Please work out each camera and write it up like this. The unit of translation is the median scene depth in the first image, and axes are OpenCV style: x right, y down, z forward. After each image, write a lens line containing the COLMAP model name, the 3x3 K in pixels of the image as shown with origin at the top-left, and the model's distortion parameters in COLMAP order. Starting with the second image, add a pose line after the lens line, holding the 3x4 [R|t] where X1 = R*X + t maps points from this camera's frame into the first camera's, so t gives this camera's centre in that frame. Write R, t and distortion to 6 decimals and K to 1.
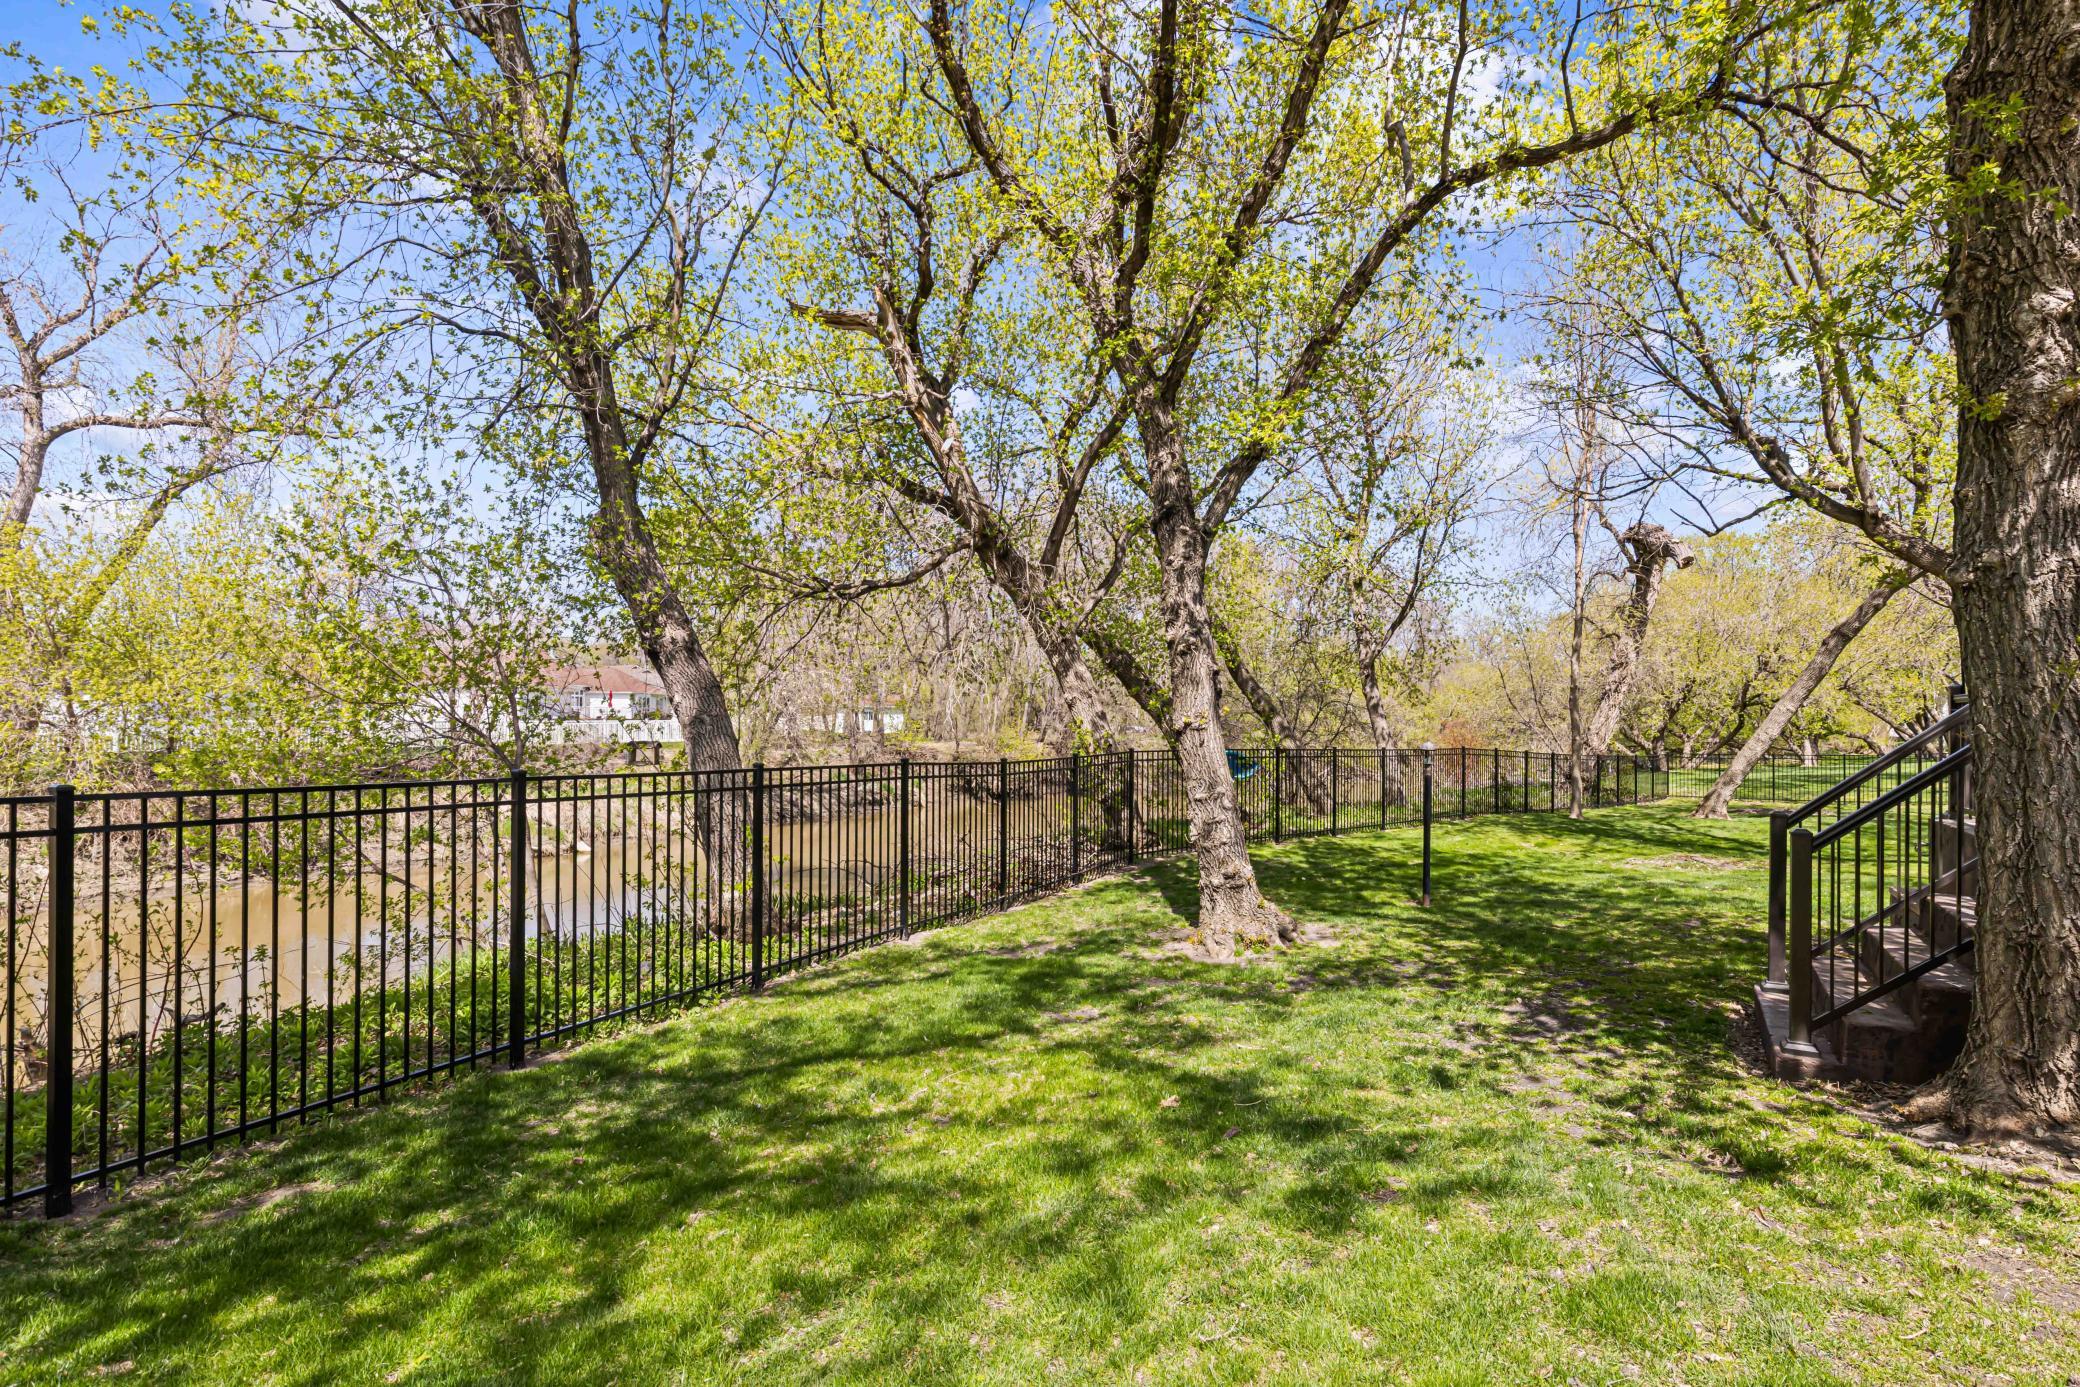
lens RADIAL K [[1119.6, 0, 1039.2], [0, 1119.6, 749.1], [0, 0, 1]] dist [0.002665, -0.000366]
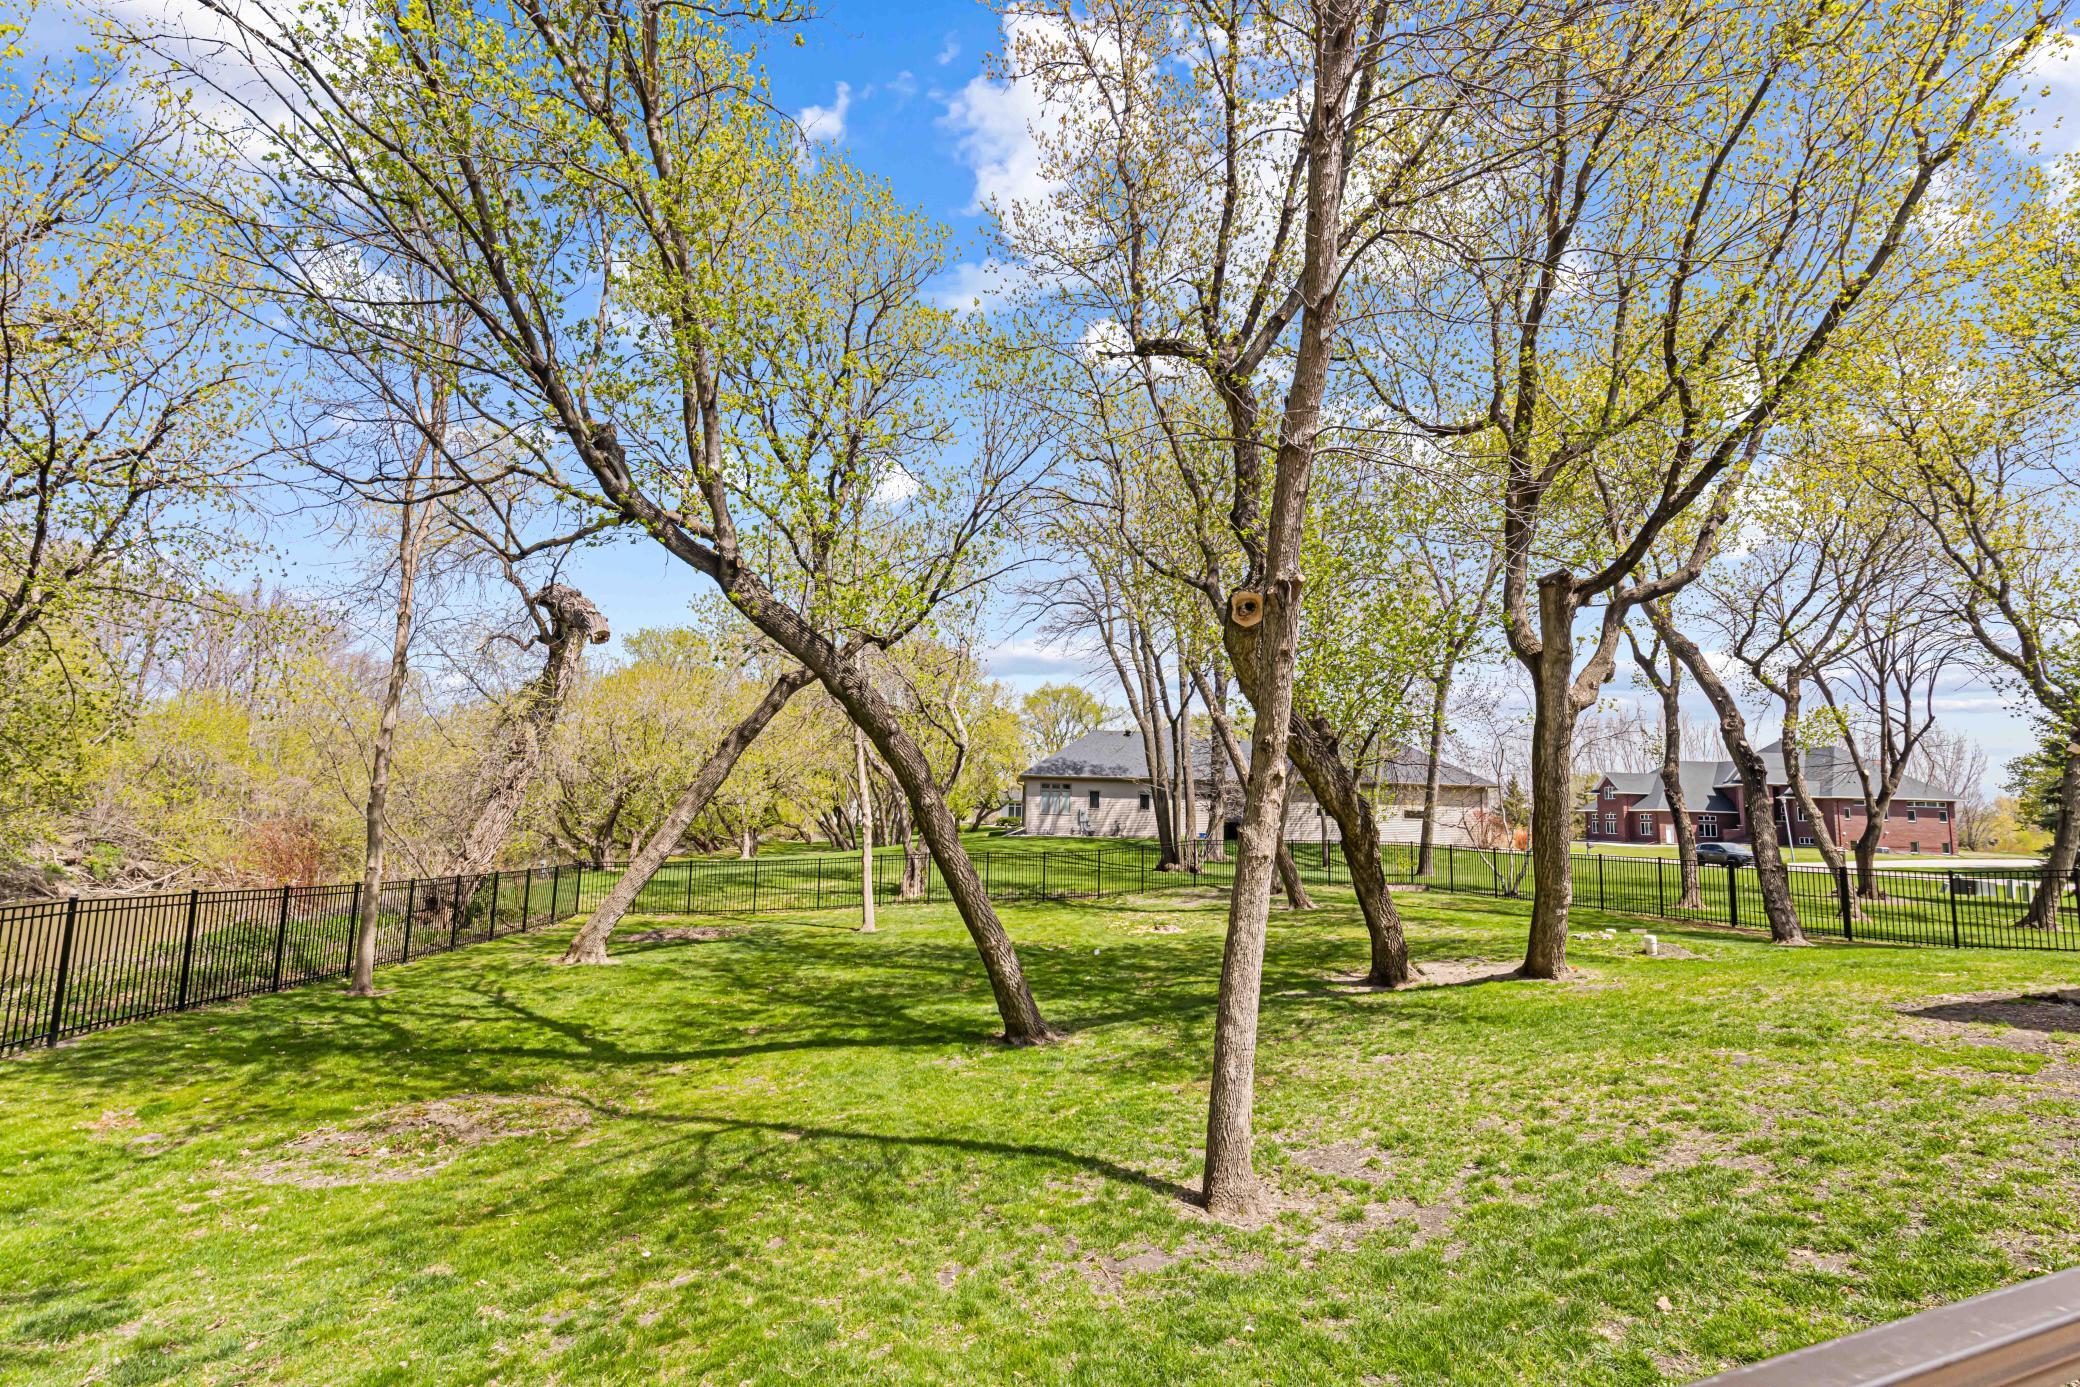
lens RADIAL K [[949.5, 0, 1038.1], [0, 949.5, 693.1], [0, 0, 1]] dist [0.003292, 0.000444]
pose [[0.655573, 0.099315, 0.748572, 0.259671], [-0.003501, 0.991703, -0.128505, -0.034082], [-0.755124, 0.081624, 0.650481, 0.289224]]
